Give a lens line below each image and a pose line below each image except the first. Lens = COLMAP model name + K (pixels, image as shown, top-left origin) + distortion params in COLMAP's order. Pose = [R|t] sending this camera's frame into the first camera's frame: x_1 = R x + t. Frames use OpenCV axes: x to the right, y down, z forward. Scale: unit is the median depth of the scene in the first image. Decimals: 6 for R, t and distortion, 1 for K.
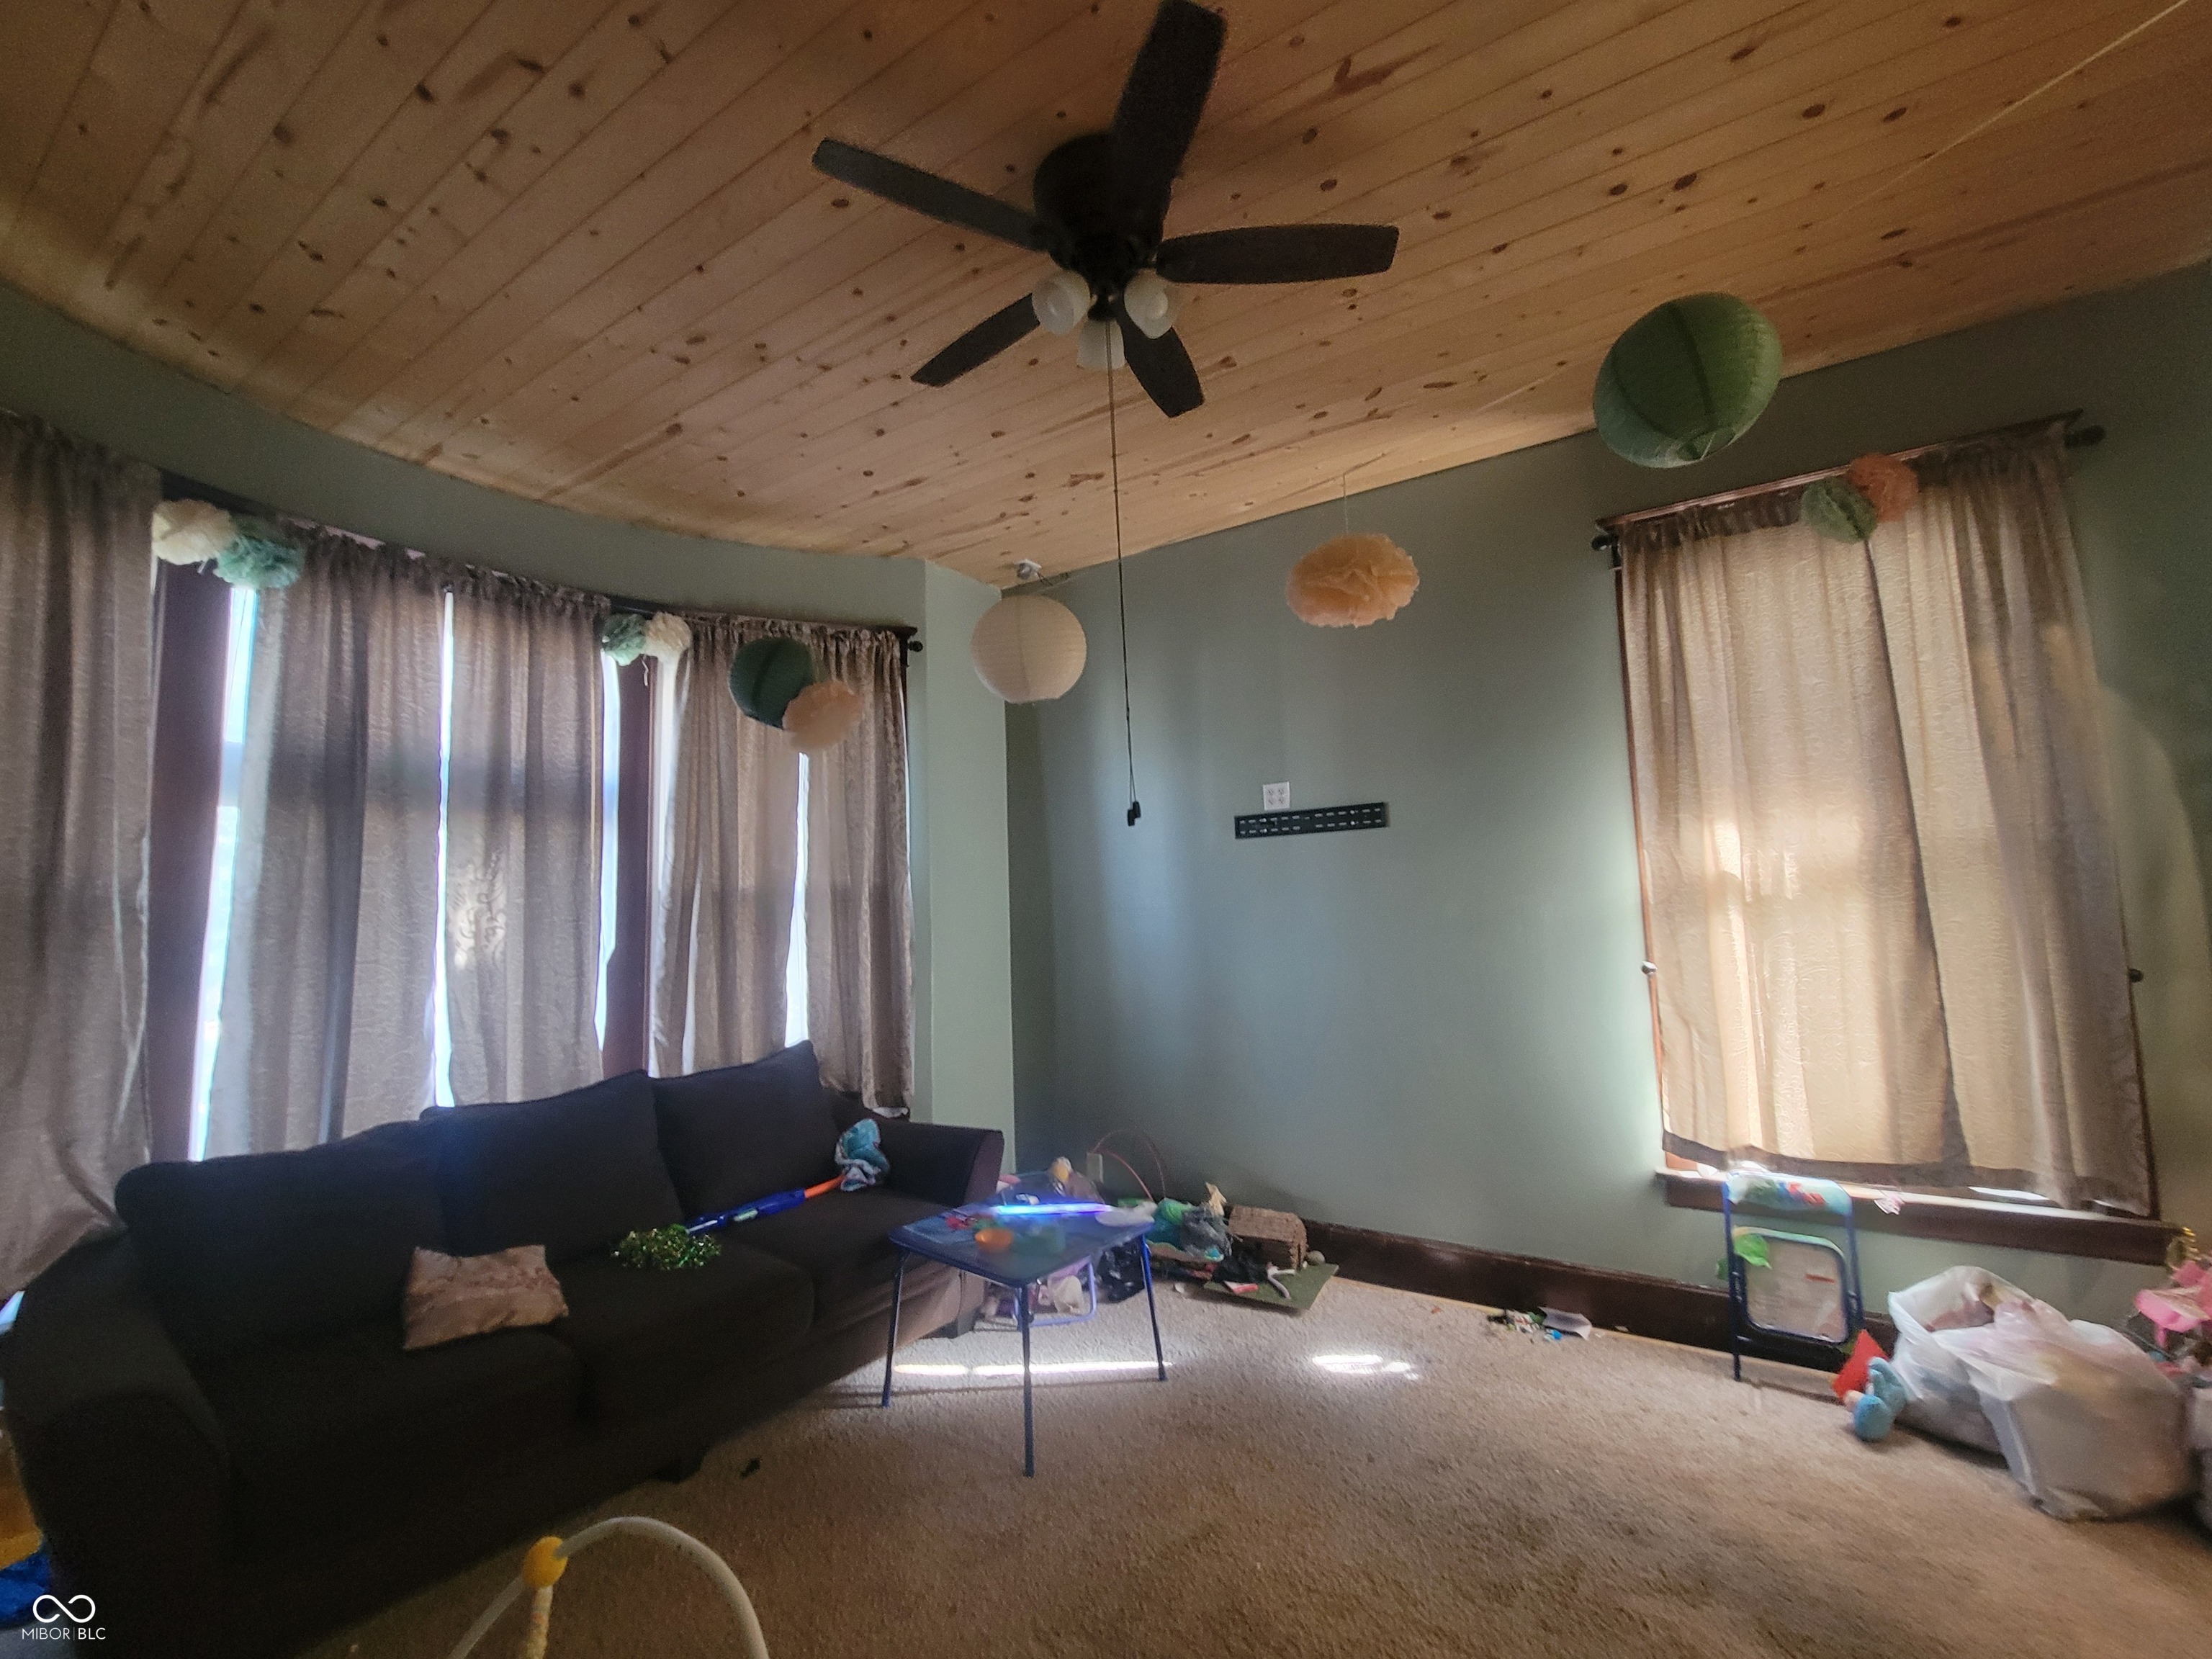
lens RADIAL K [[939.6, 0, 1101.0], [0, 939.6, 823.6], [0, 0, 1]] dist [0.008903, -0.005087]
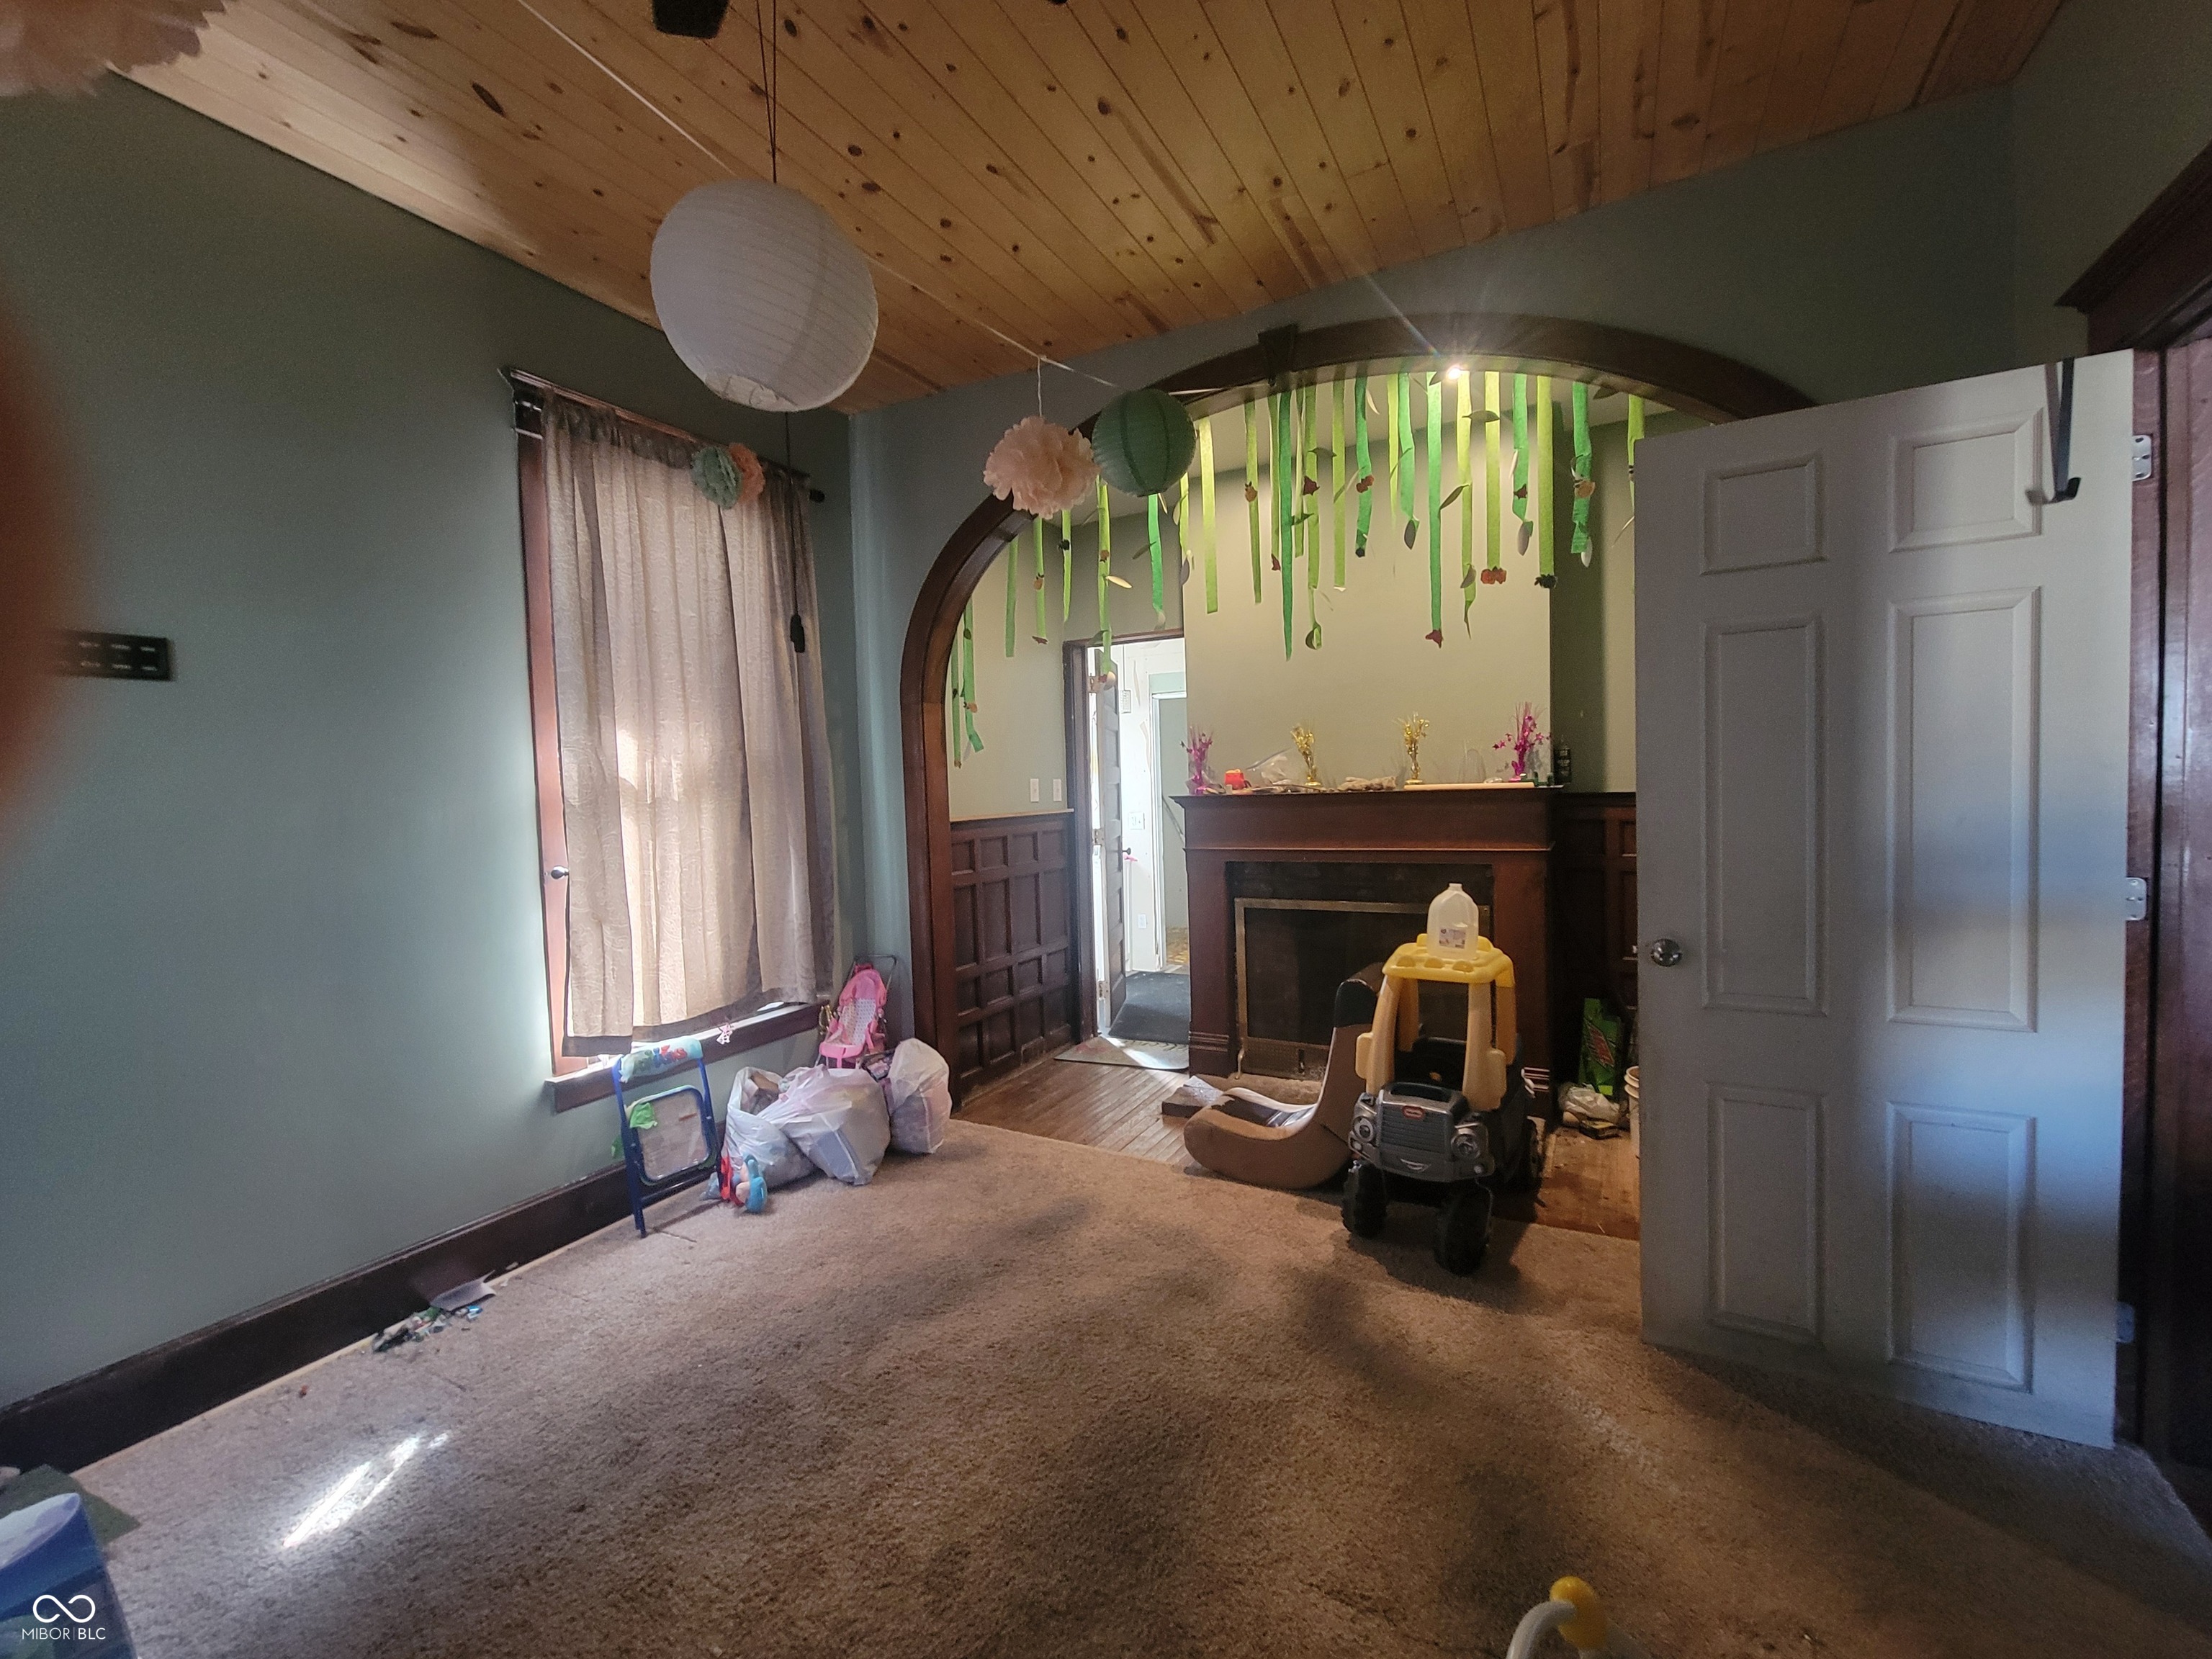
lens RADIAL K [[939.6, 0, 1101.0], [0, 939.6, 823.6], [0, 0, 1]] dist [0.008903, -0.005087]
pose [[-0.094263, -0.011365, 0.995482, -0.459238], [-0.061647, 0.998083, 0.005558, 0.070909], [-0.993637, -0.060844, -0.094783, 0.600825]]
